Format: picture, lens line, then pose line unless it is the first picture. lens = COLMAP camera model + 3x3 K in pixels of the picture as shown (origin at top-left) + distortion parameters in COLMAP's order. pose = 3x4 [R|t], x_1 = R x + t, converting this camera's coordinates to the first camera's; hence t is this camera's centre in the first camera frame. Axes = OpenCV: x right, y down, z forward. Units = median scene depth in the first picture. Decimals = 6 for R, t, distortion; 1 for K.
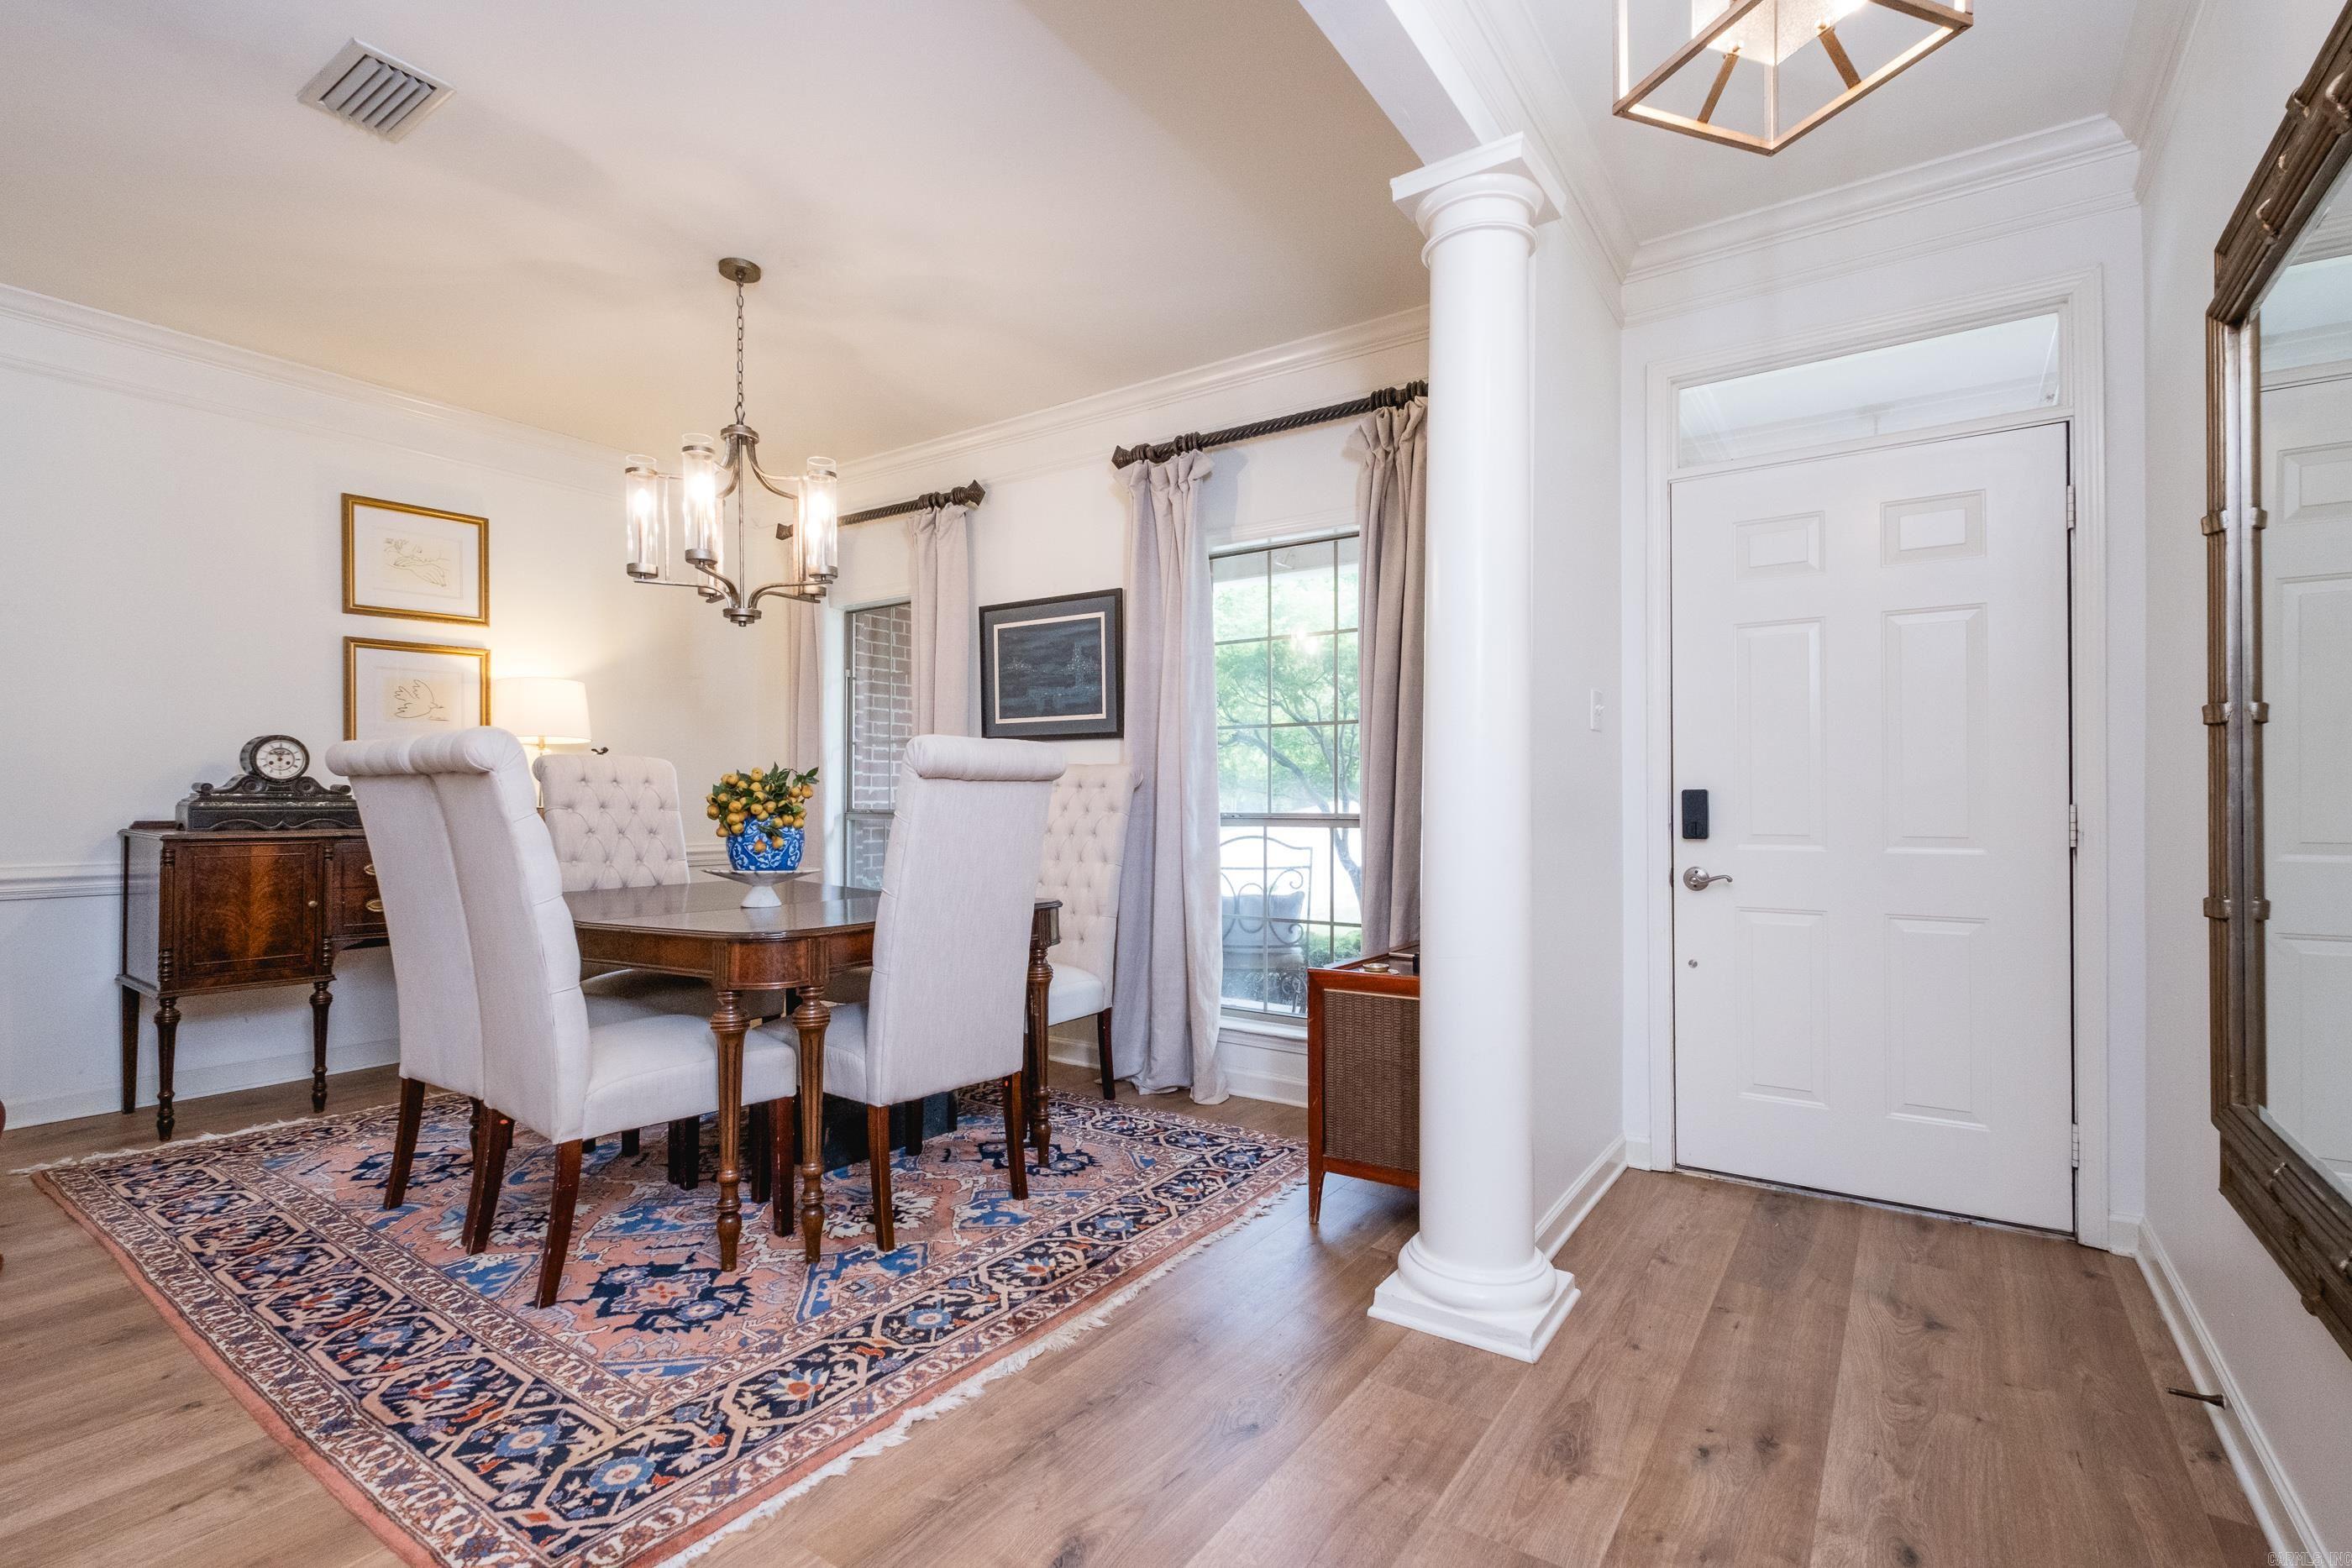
lens RADIAL K [[1065.4, 0, 1180.7], [0, 1065.4, 774.2], [0, 0, 1]] dist [0.013966, -0.011093]
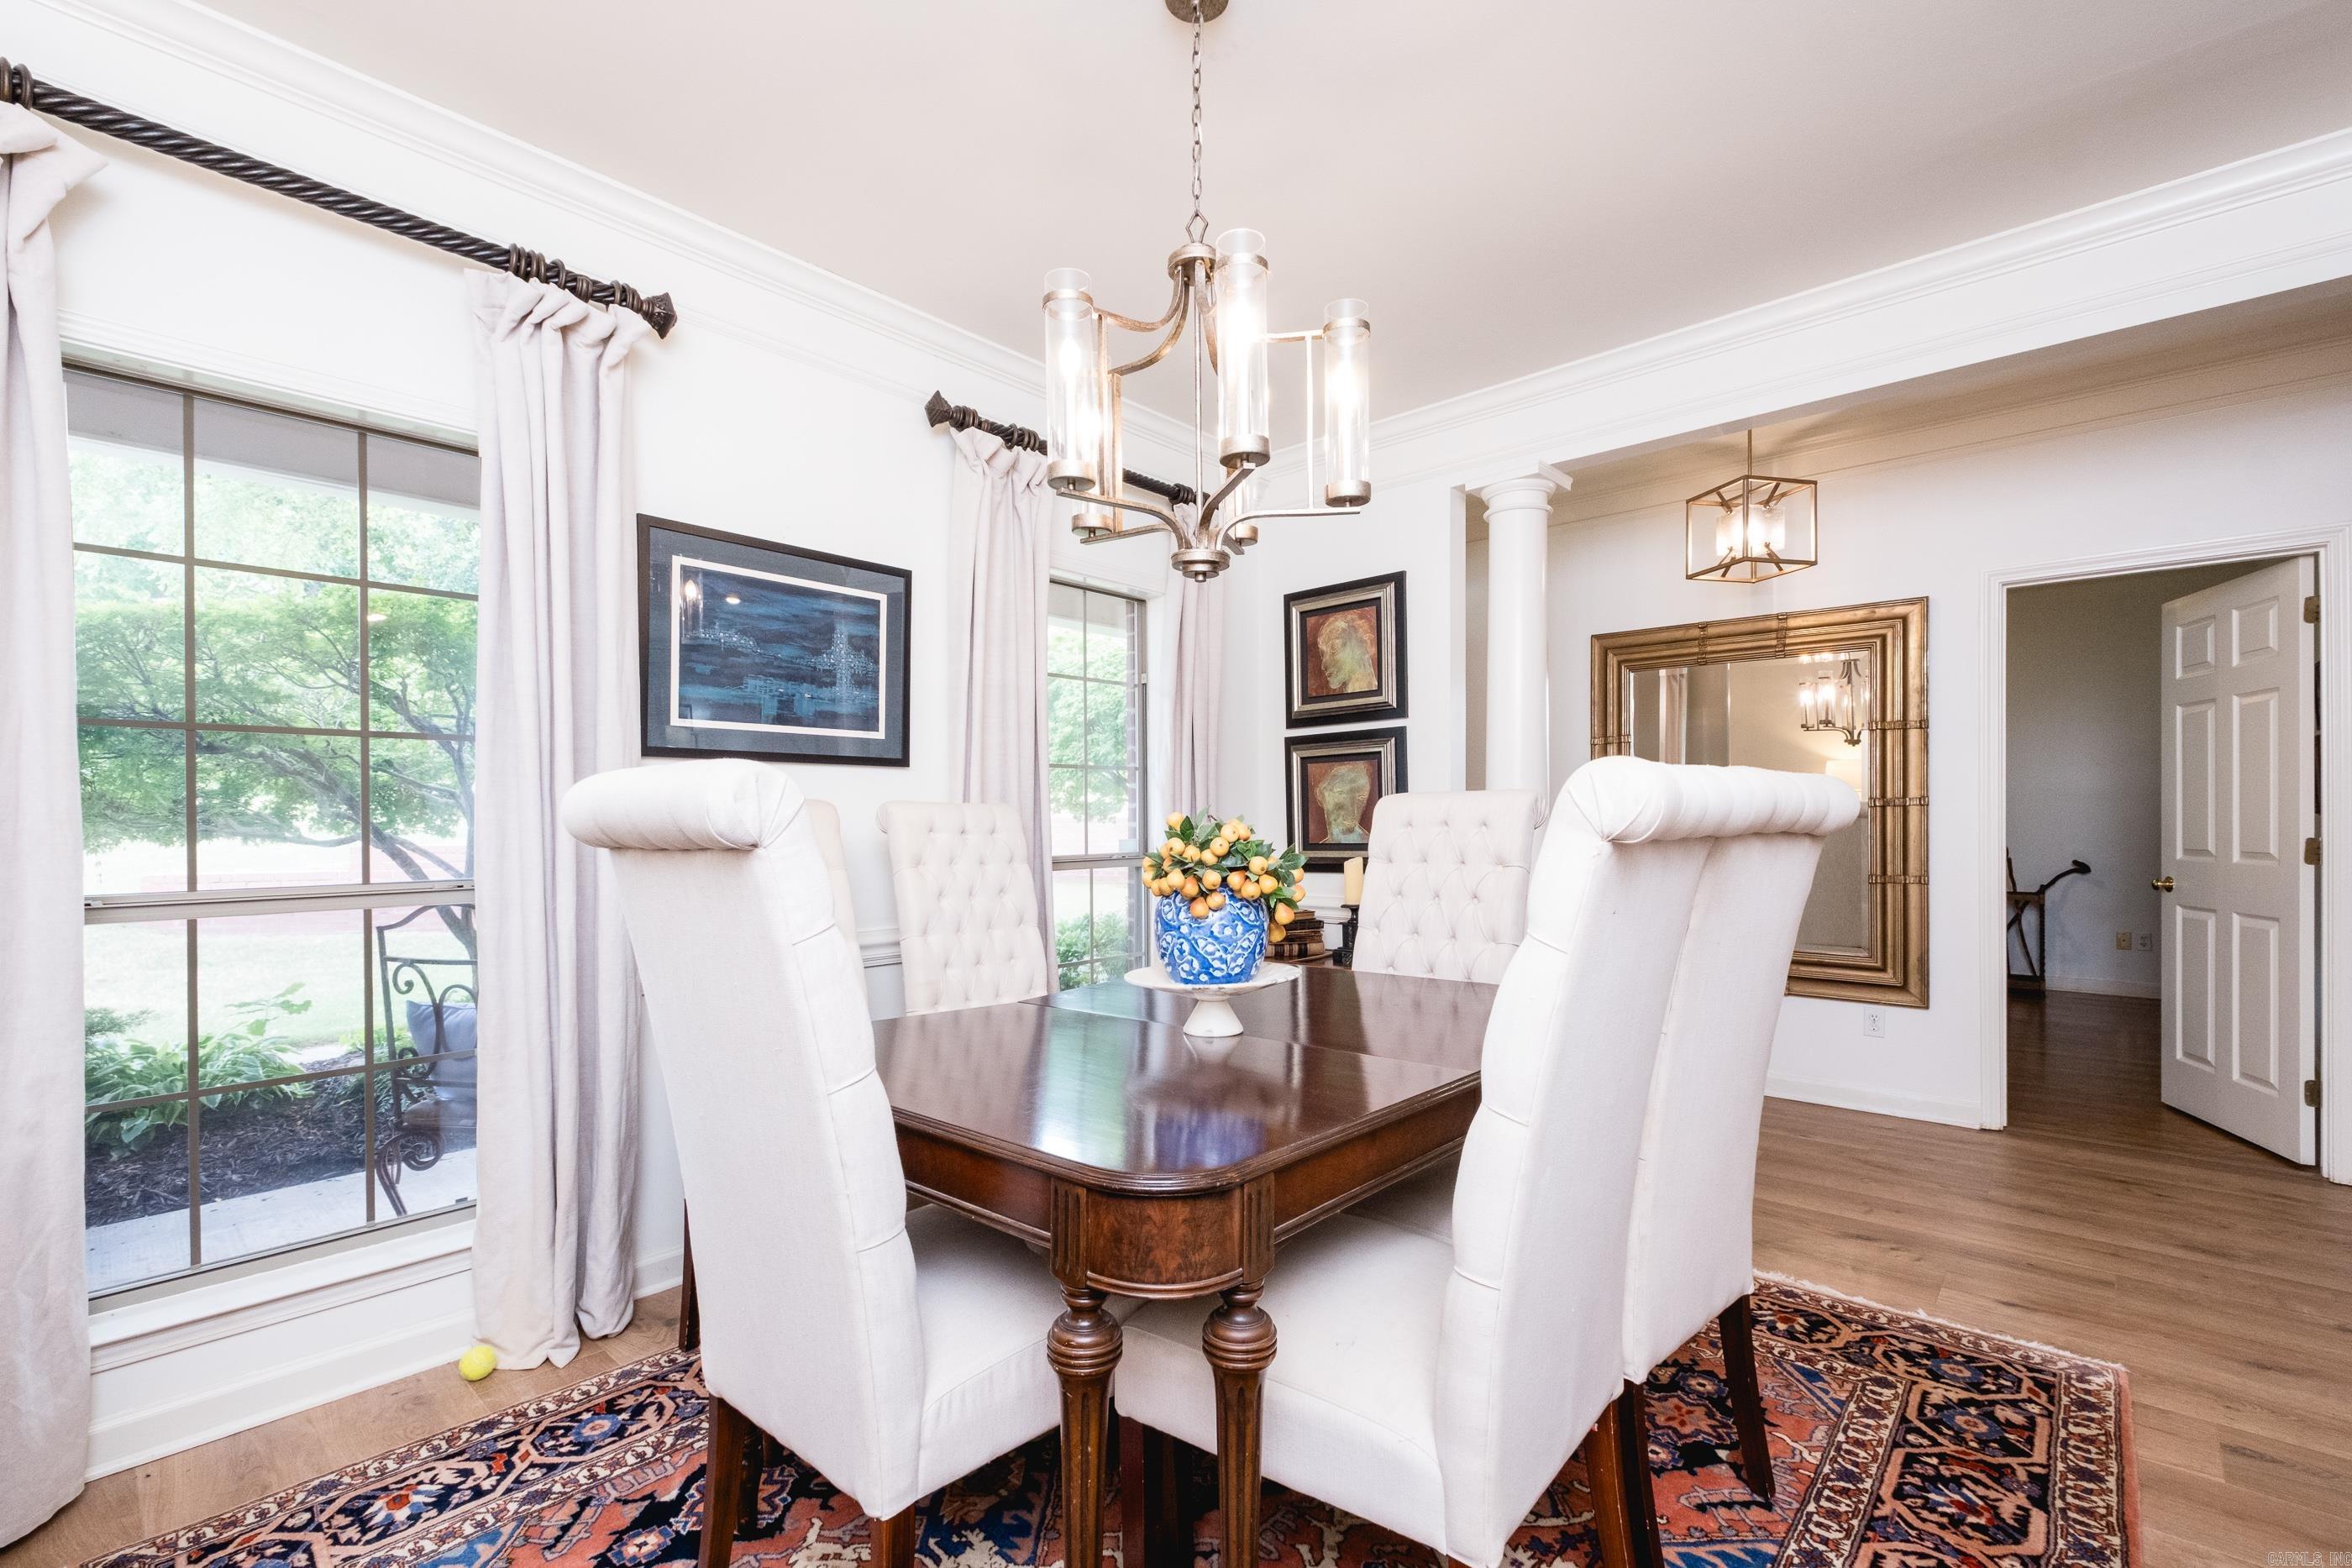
lens RADIAL K [[1040.9, 0, 1182.1], [0, 1040.9, 787.4], [0, 0, 1]] dist [-0.000221, -0.000414]
pose [[0.122209, 0.027395, 0.992126, -1.279525], [-0.015481, 0.999550, -0.025693, -0.006400], [-0.992384, -0.012219, 0.122578, 1.194954]]
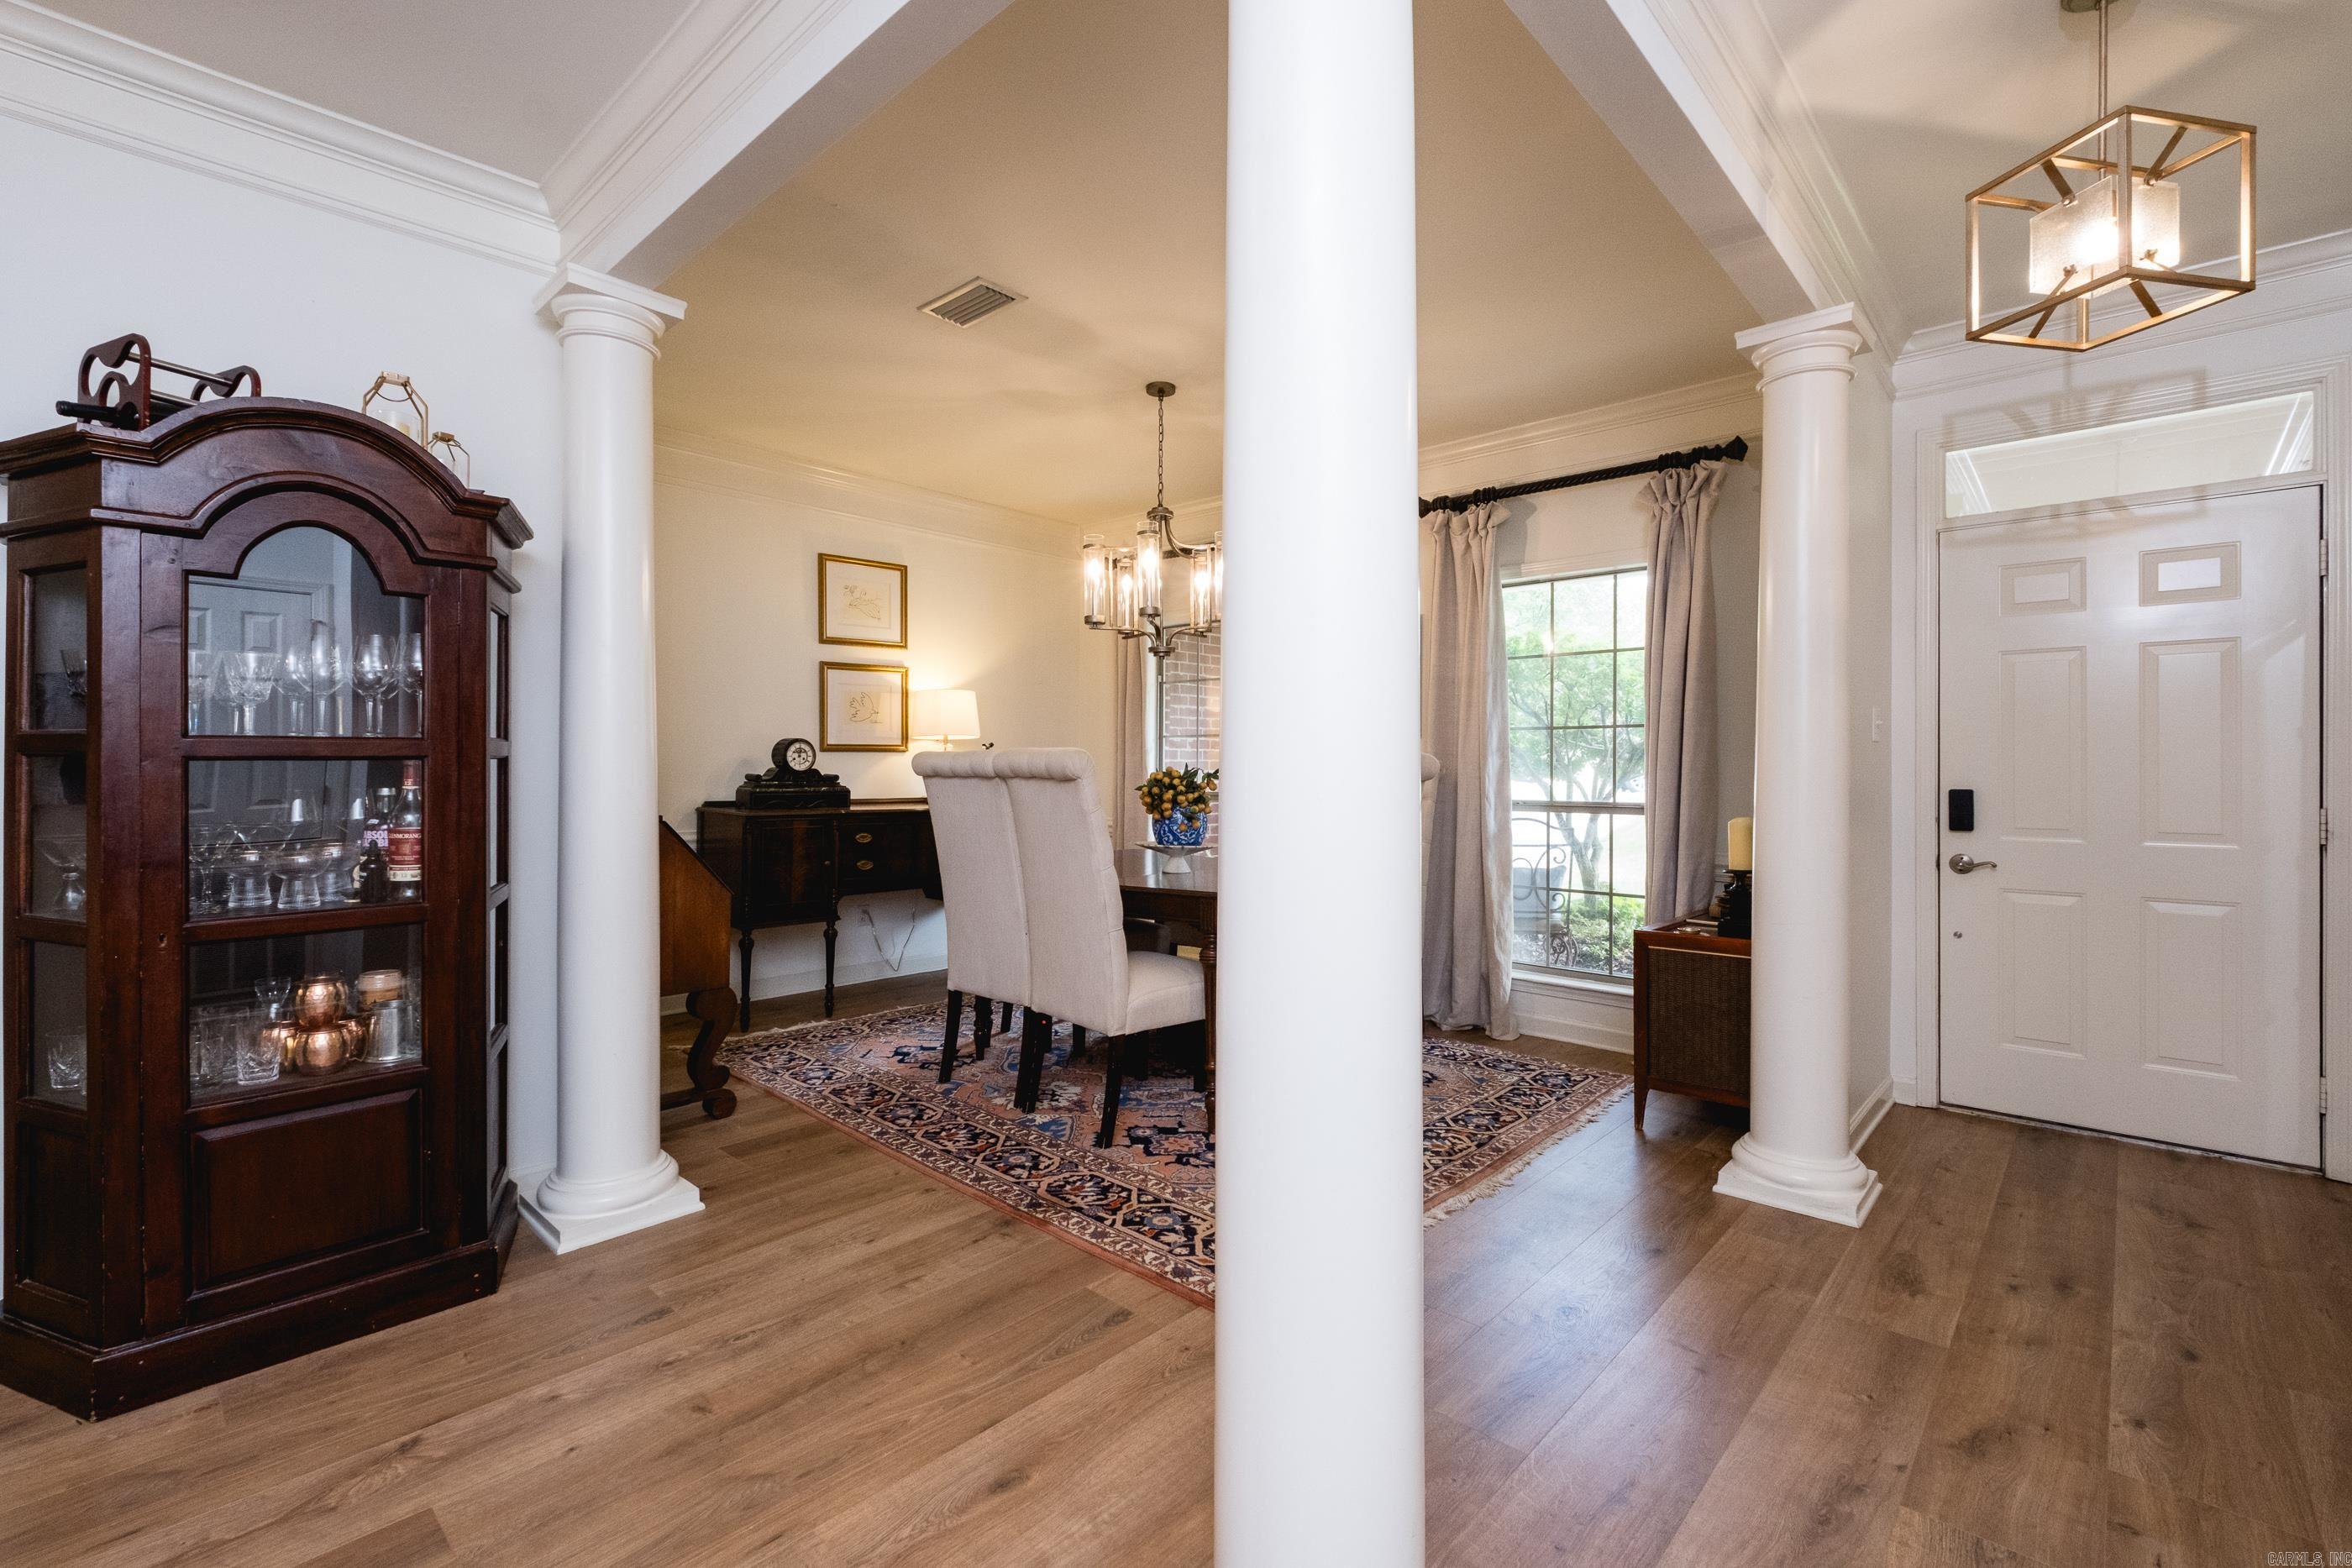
lens RADIAL K [[1020.7, 0, 1172.5], [0, 1020.7, 751.1], [0, 0, 1]] dist [0.002711, -0.002894]
pose [[0.989207, 0.001256, -0.146518, -0.268677], [-0.000164, 0.999972, 0.007463, -0.044163], [0.146524, -0.007358, 0.989180, -0.310716]]
